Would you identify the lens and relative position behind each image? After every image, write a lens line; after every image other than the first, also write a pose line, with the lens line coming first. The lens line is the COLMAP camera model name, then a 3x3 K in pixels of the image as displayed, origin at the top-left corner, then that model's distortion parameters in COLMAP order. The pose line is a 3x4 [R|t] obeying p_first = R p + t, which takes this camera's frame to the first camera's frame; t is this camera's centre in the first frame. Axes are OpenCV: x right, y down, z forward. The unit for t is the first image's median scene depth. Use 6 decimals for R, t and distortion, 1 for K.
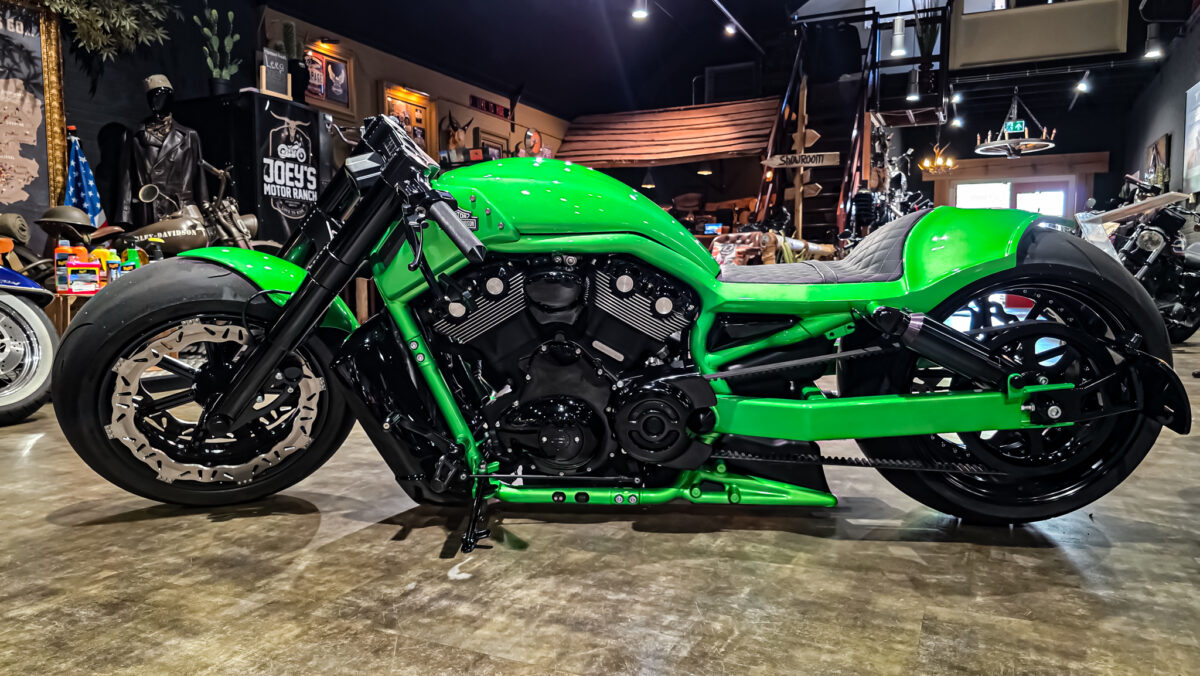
lens RADIAL K [[797.5, 0, 628.6], [0, 797.5, 339.7], [0, 0, 1]] dist [0.037204, -0.002919]
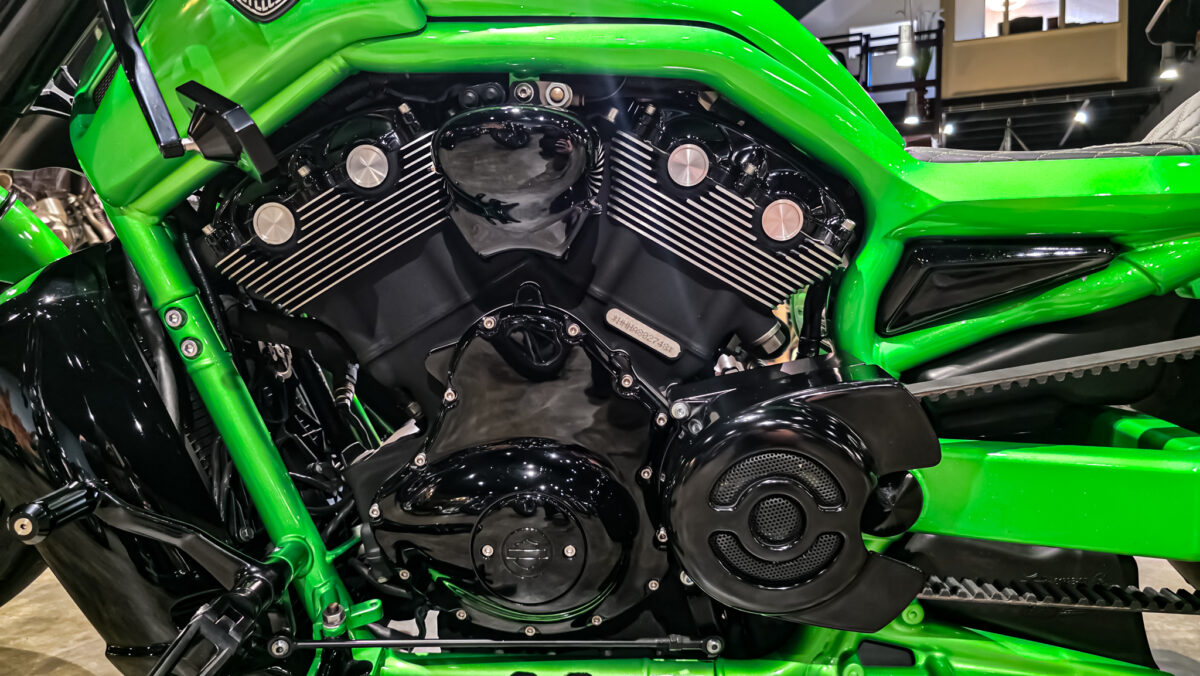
lens RADIAL K [[810.1, 0, 609.7], [0, 810.1, 338.2], [0, 0, 1]] dist [0.012813, -0.004536]
pose [[0.999860, 0.000587, 0.016704, -0.050197], [0.000476, 0.997977, -0.063570, 0.043713], [-0.016707, 0.063569, 0.997838, 0.573426]]
